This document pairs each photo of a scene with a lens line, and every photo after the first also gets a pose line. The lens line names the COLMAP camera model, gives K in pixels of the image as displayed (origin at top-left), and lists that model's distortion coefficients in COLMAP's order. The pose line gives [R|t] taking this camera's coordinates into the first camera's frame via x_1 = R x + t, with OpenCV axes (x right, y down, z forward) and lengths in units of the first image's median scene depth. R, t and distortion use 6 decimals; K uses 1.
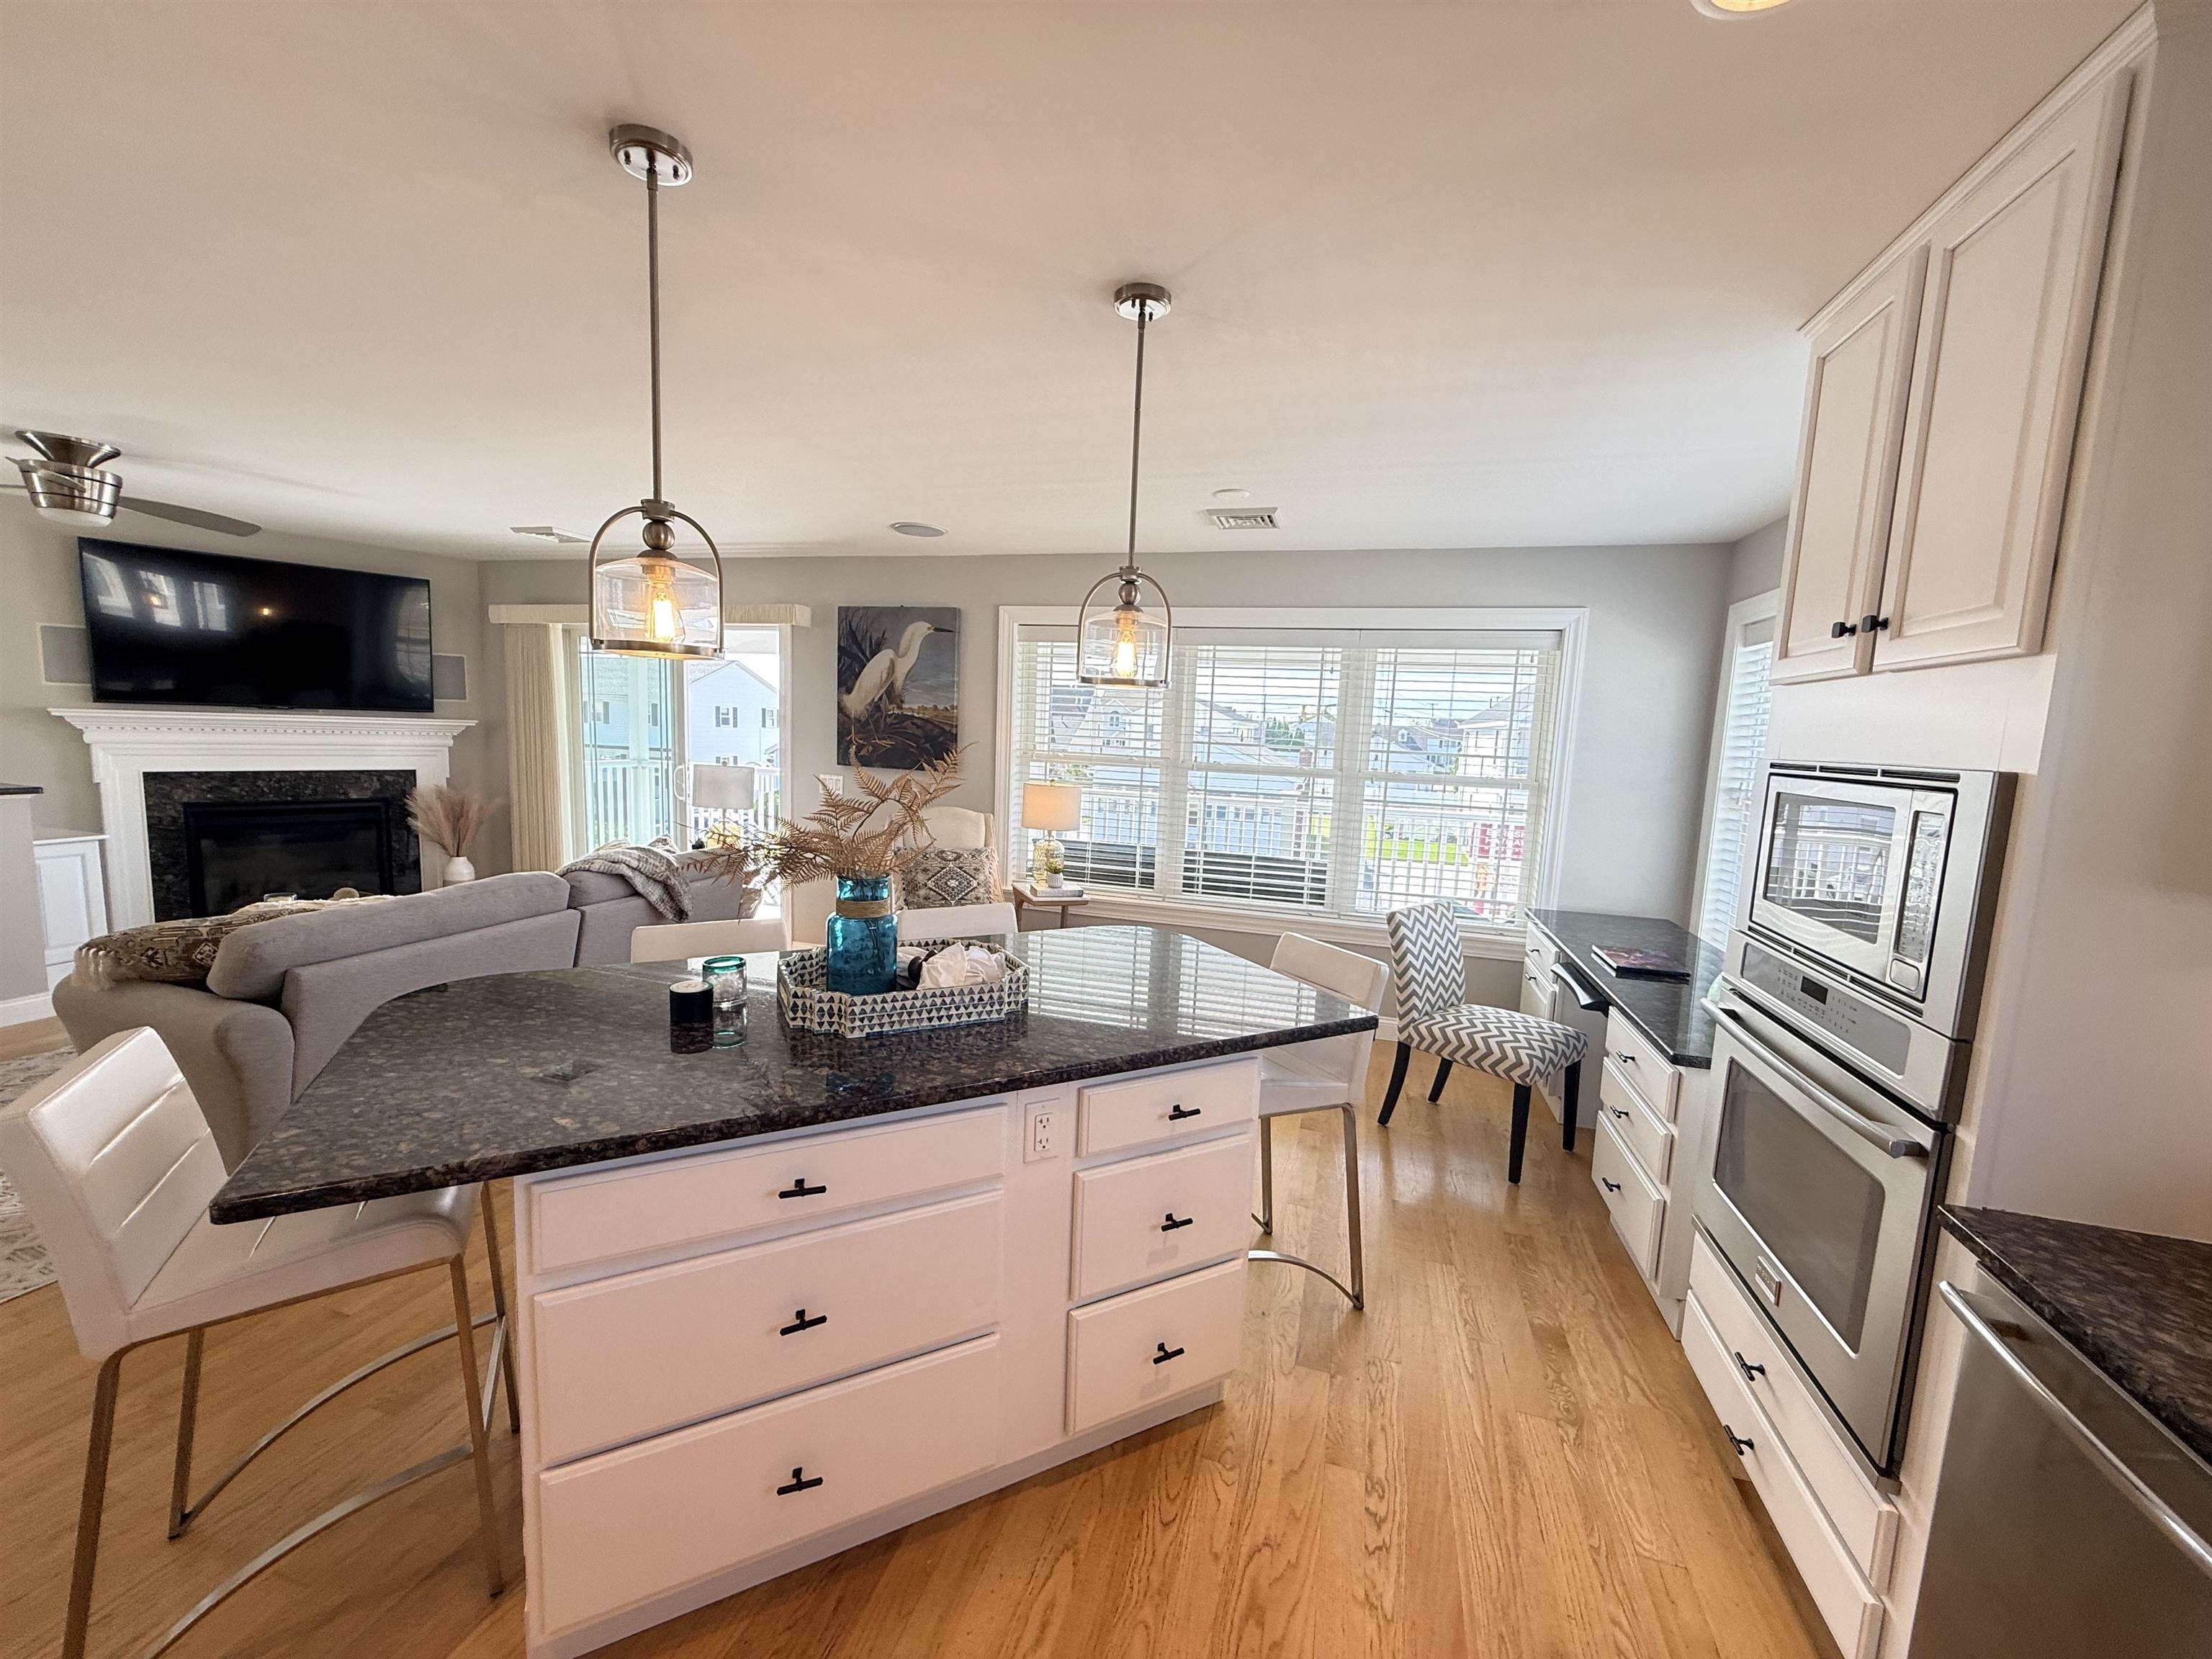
lens RADIAL K [[877.5, 0, 1101.9], [0, 877.5, 831.8], [0, 0, 1]] dist [-0.001110, 0.000110]
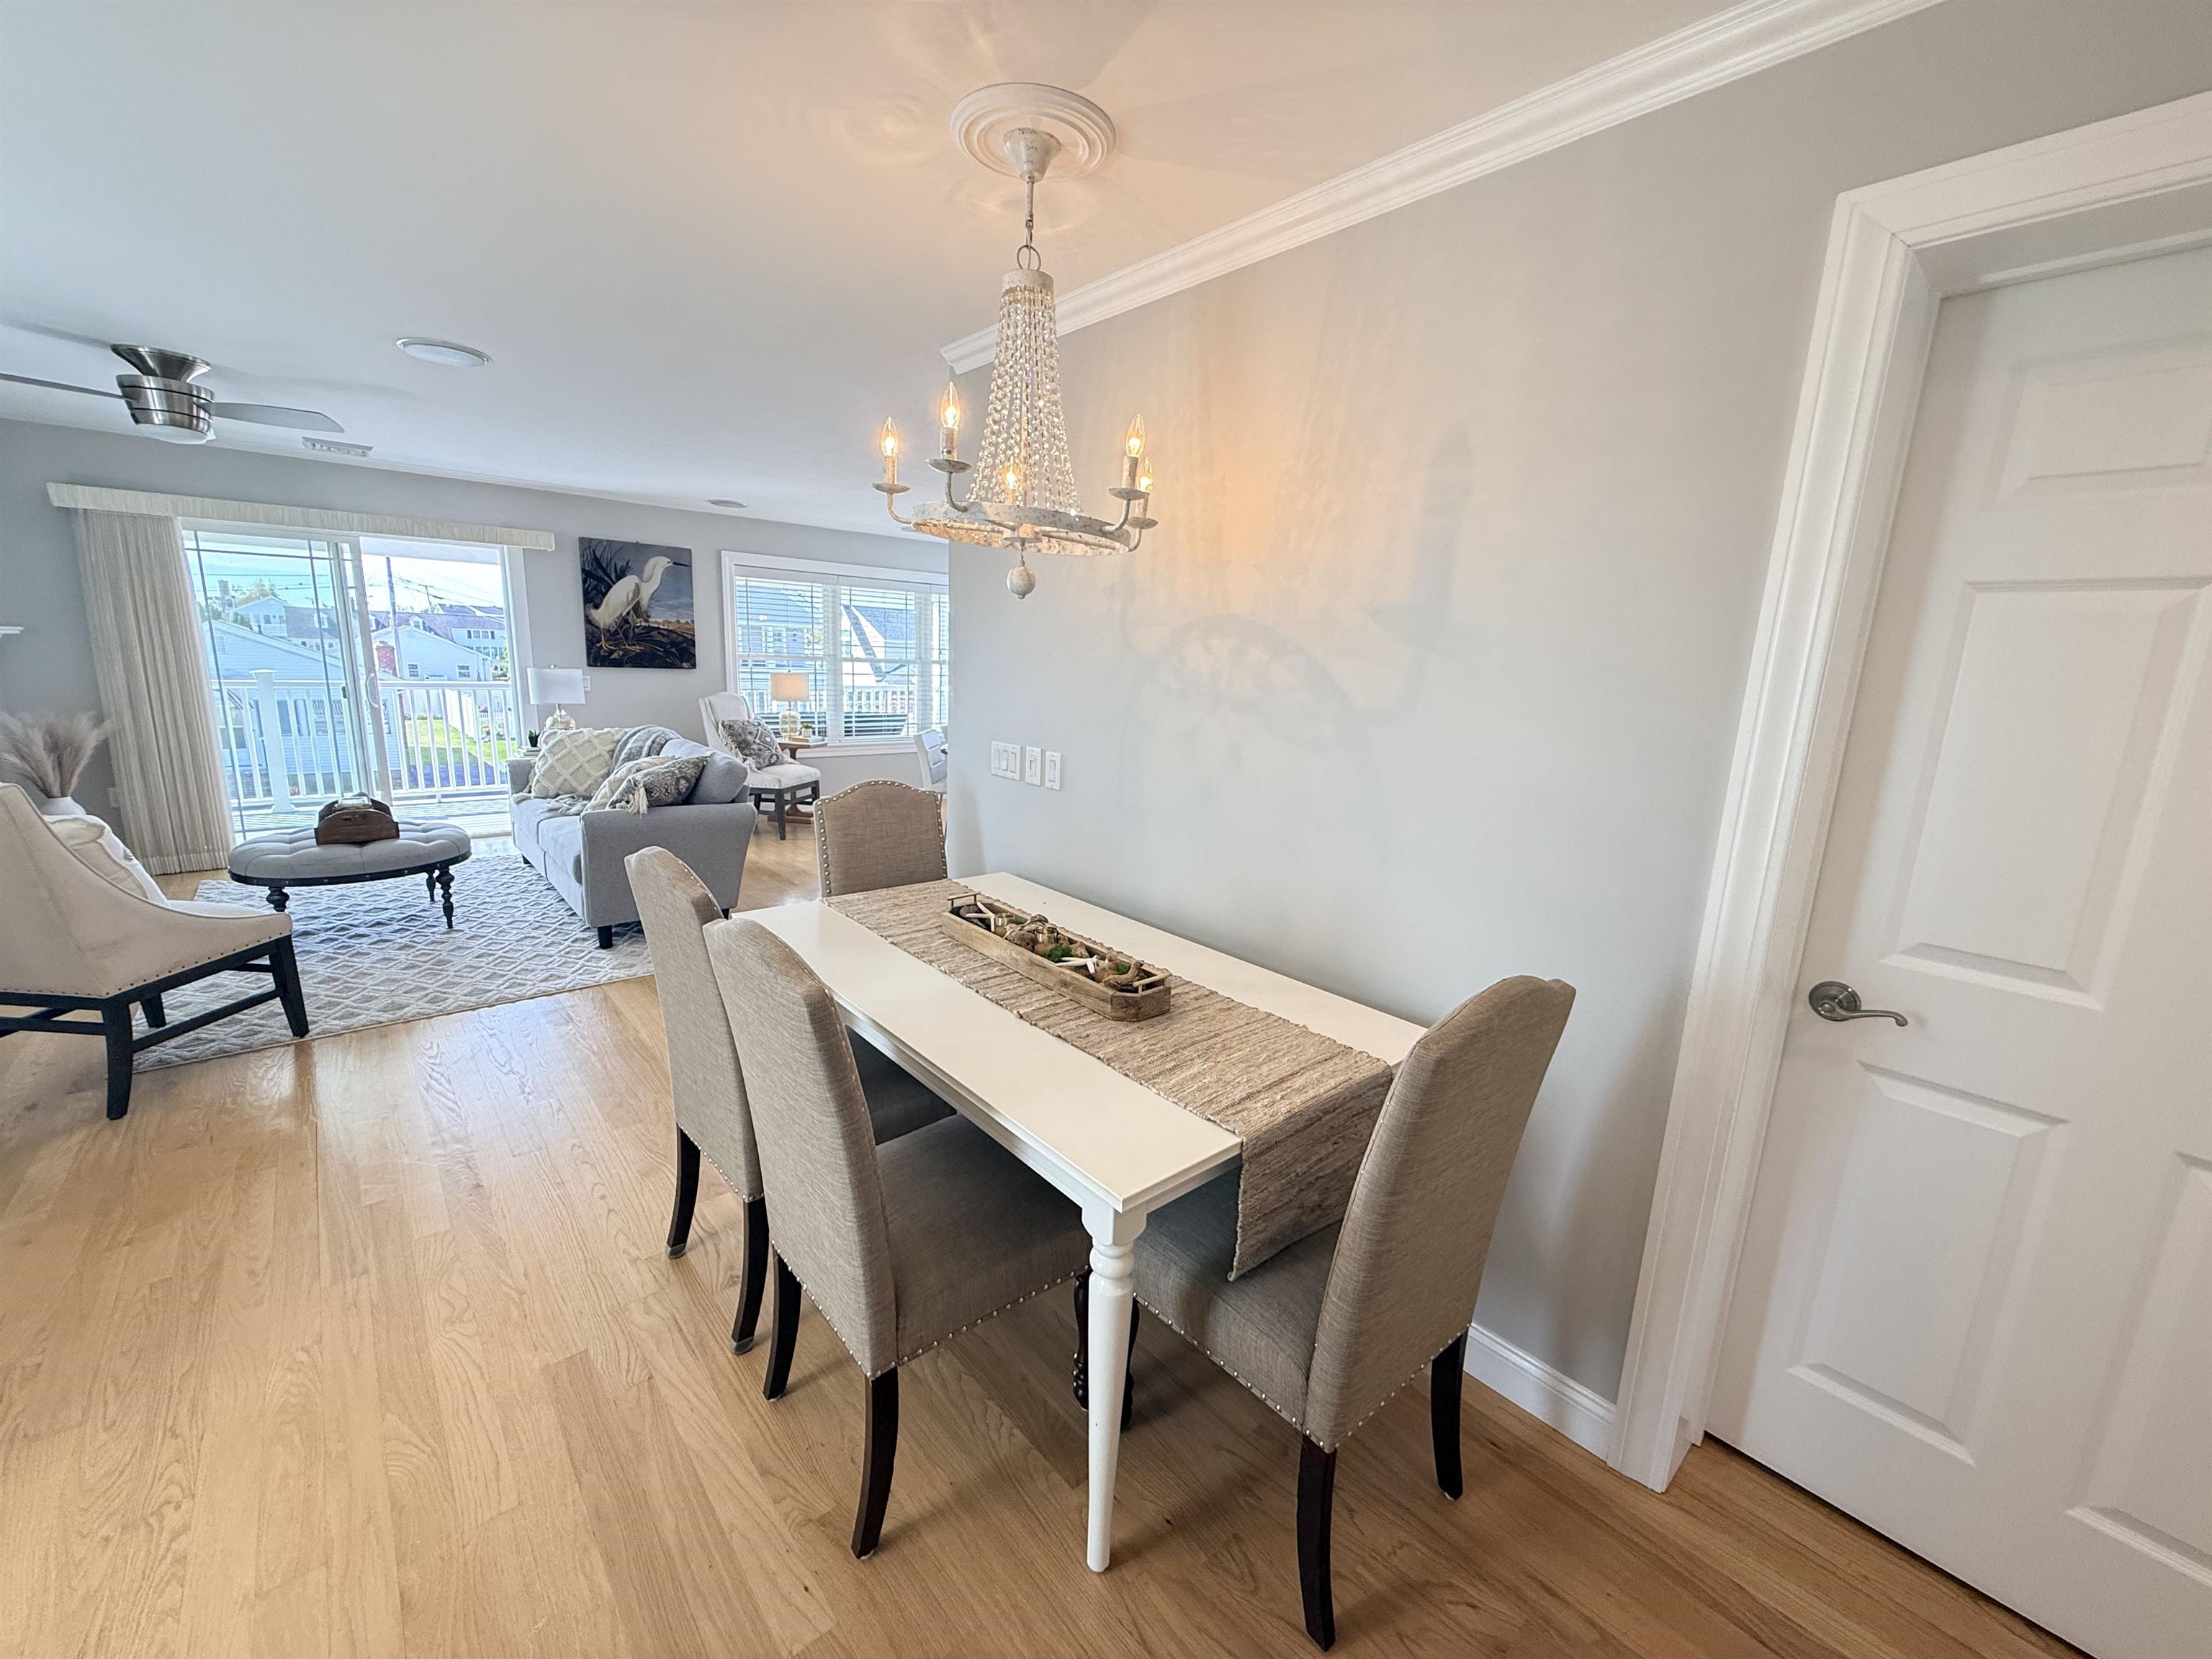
lens RADIAL K [[877.5, 0, 1101.1], [0, 877.5, 826.7], [0, 0, 1]] dist [-0.001110, 0.000110]
pose [[0.525708, -0.184815, 0.830346, -1.048483], [0.086877, 0.982675, 0.163716, 0.006676], [-0.846217, -0.013929, 0.532656, -0.298099]]
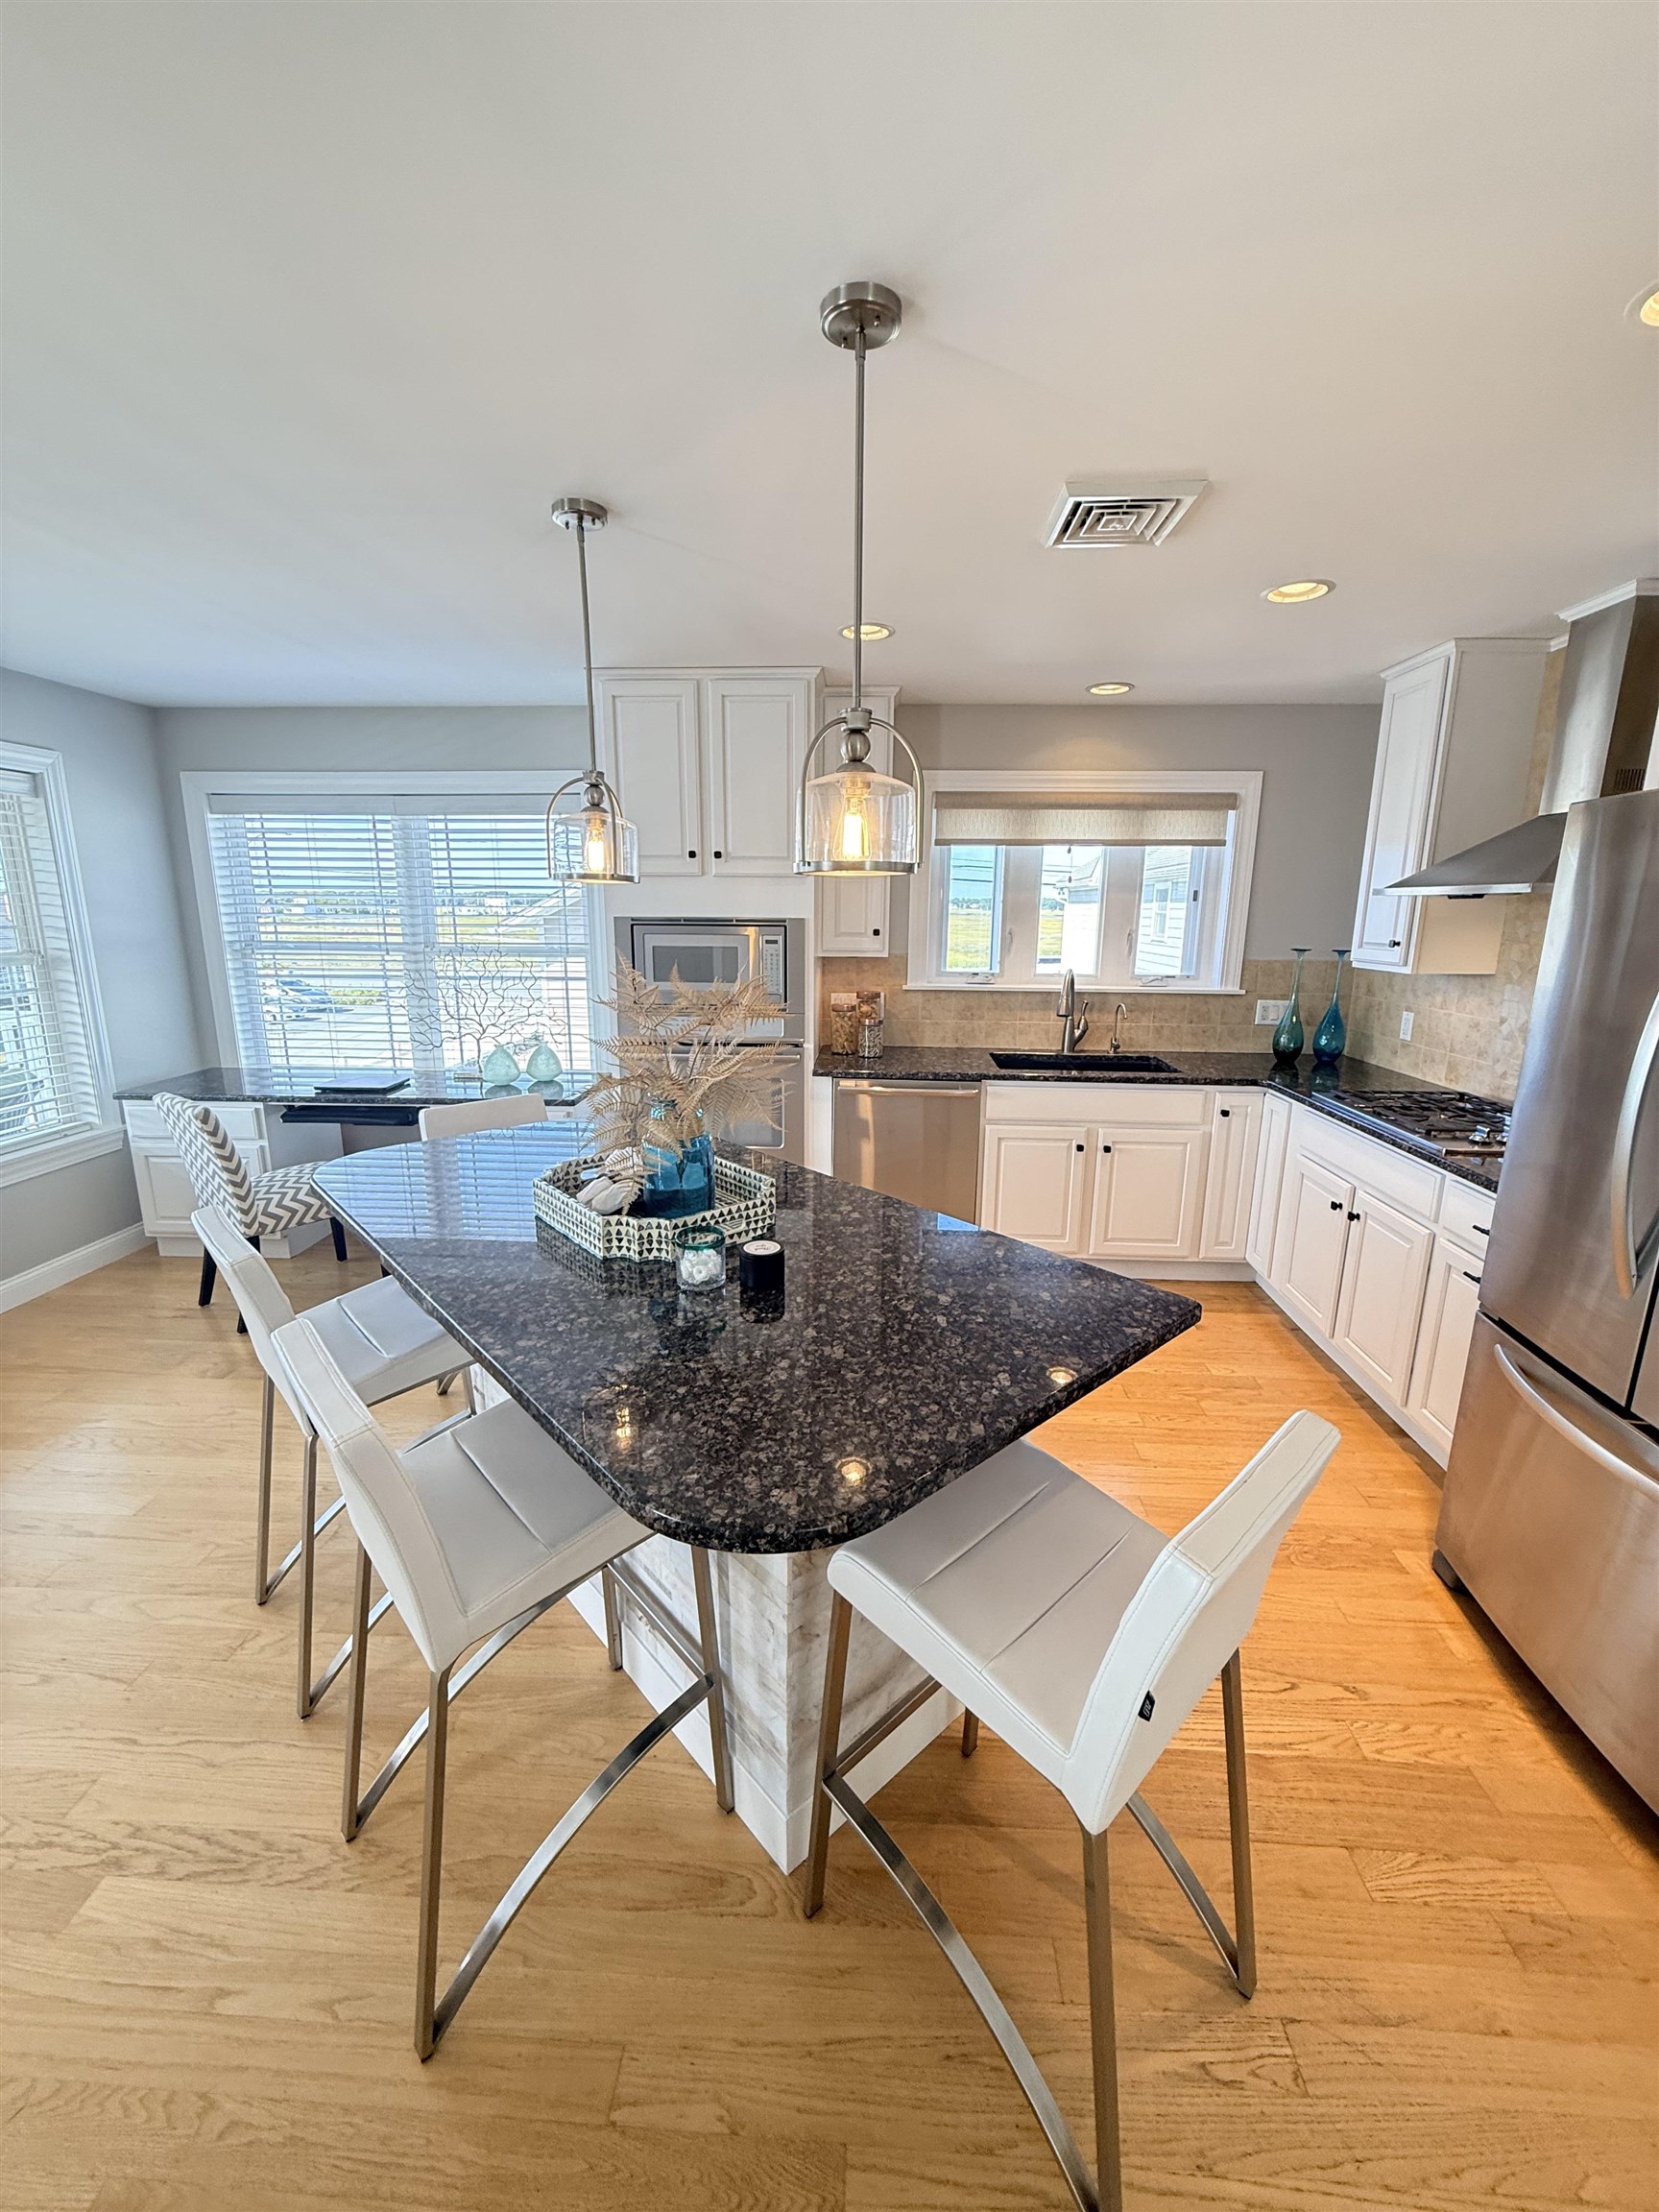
lens RADIAL K [[877.5, 0, 830.8], [0, 877.5, 1102.6], [0, 0, 1]] dist [-0.001110, 0.000110]
pose [[-0.237659, -0.254305, 0.937469, -0.454721], [0.100598, 0.953487, 0.284153, -0.072479], [-0.966125, 0.161839, -0.201022, 0.389688]]
